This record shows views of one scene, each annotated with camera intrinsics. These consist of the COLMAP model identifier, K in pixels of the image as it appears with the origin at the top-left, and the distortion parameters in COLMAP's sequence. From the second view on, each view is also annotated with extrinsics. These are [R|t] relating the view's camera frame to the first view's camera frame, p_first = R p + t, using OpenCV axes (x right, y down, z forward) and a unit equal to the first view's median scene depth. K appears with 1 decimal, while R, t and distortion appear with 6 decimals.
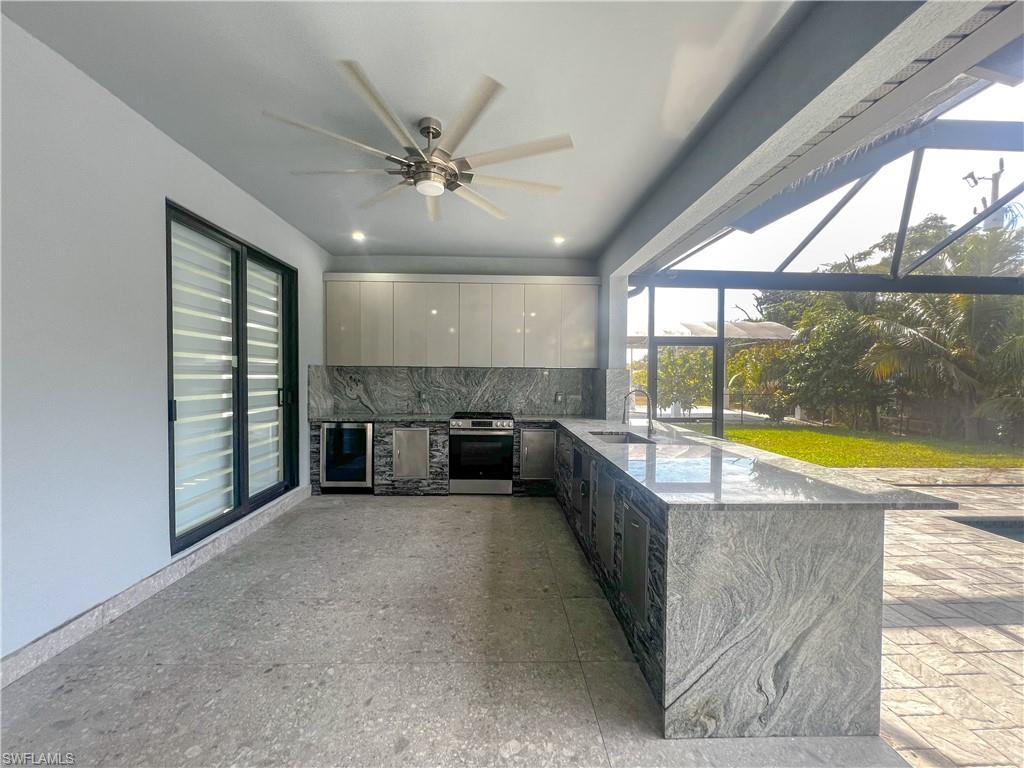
lens RADIAL K [[409.2, 0, 514.5], [0, 409.2, 388.6], [0, 0, 1]] dist [-0.001256, -0.000012]
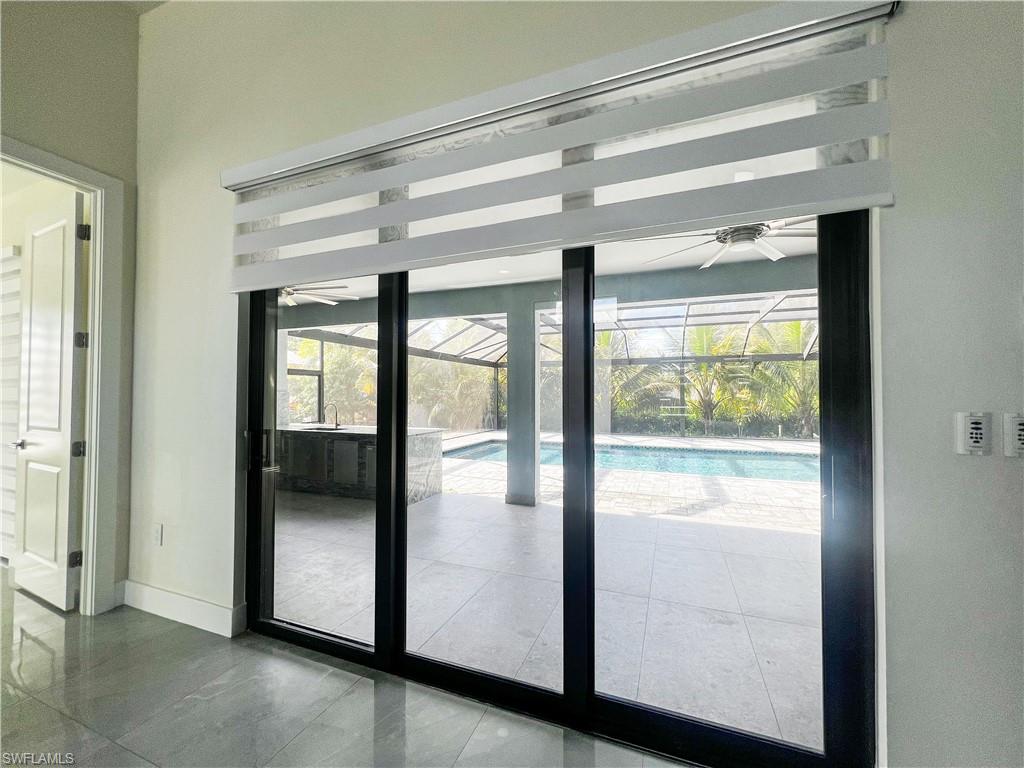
lens RADIAL K [[409.2, 0, 510.3], [0, 409.2, 387.9], [0, 0, 1]] dist [-0.001256, -0.000012]
pose [[0.401719, 0.007344, 0.915733, -0.797455], [0.028212, 0.999394, -0.020391, -0.005822], [-0.915328, 0.034026, 0.401269, -0.385185]]
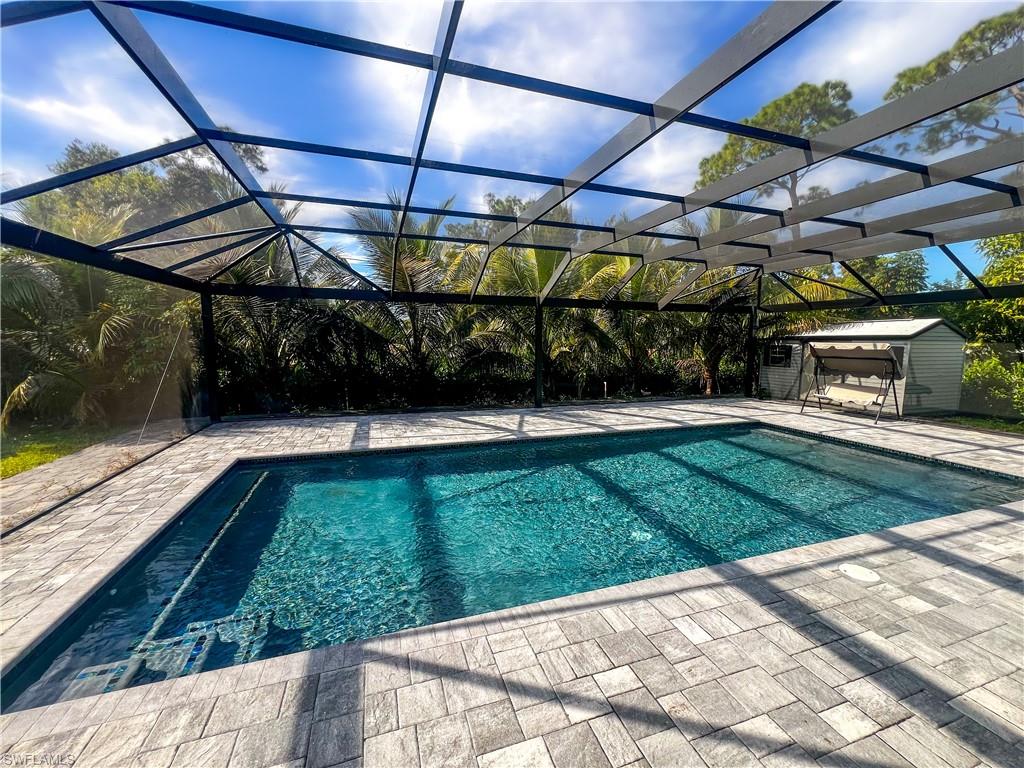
lens RADIAL K [[409.2, 0, 510.3], [0, 409.2, 384.7], [0, 0, 1]] dist [-0.001256, -0.000012]
pose [[-0.285416, -0.116873, 0.951251, 0.480189], [0.016868, 0.991771, 0.126912, -0.082461], [-0.958255, 0.052269, -0.281095, 0.496204]]
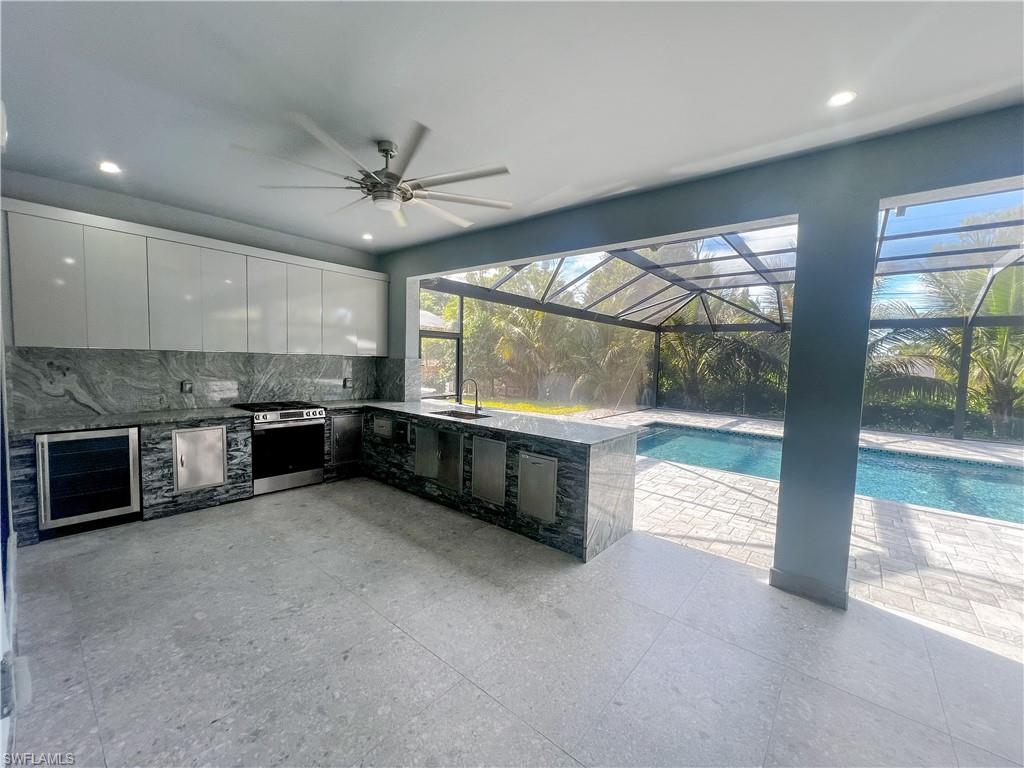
lens RADIAL K [[409.2, 0, 508.9], [0, 409.2, 387.6], [0, 0, 1]] dist [-0.001256, -0.000012]
pose [[0.671927, -0.040638, 0.739502, -0.438355], [-0.002601, 0.998358, 0.057226, -0.032349], [-0.740613, -0.040375, 0.670718, -0.003499]]
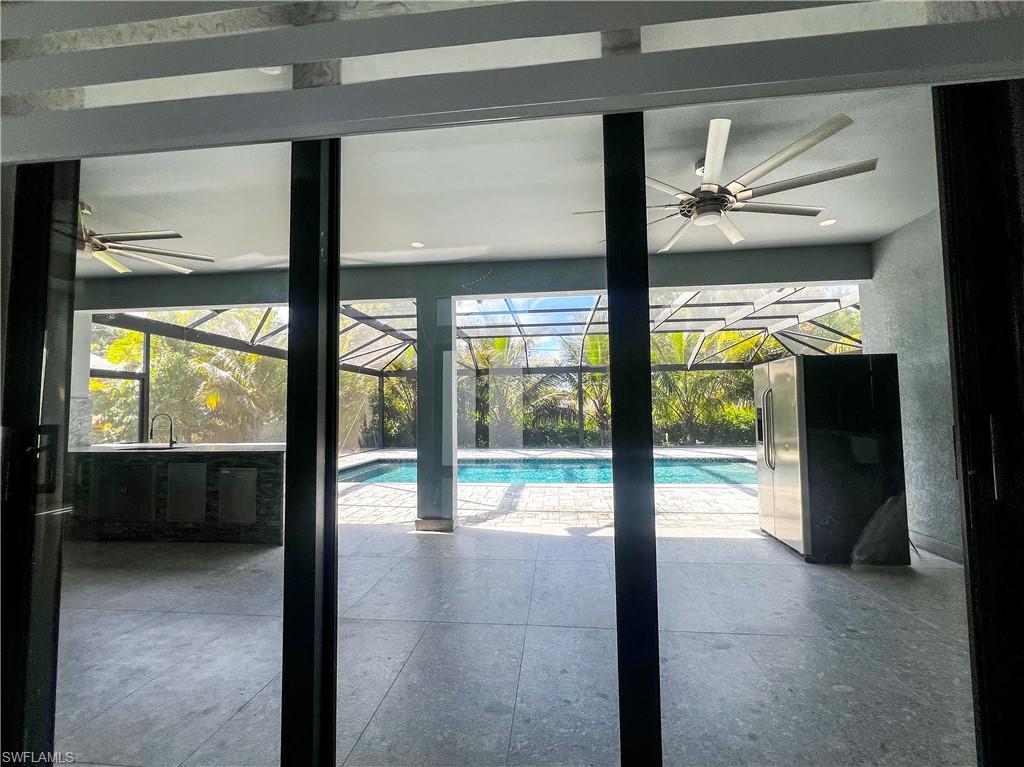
lens RADIAL K [[435.6, 0, 509.2], [0, 435.6, 387.8], [0, 0, 1]] dist [-0.001021, 0.002028]
pose [[0.143286, 0.041324, 0.988818, -0.710207], [0.043262, 0.997911, -0.047973, 0.026913], [-0.988735, 0.049652, 0.141199, -0.266897]]
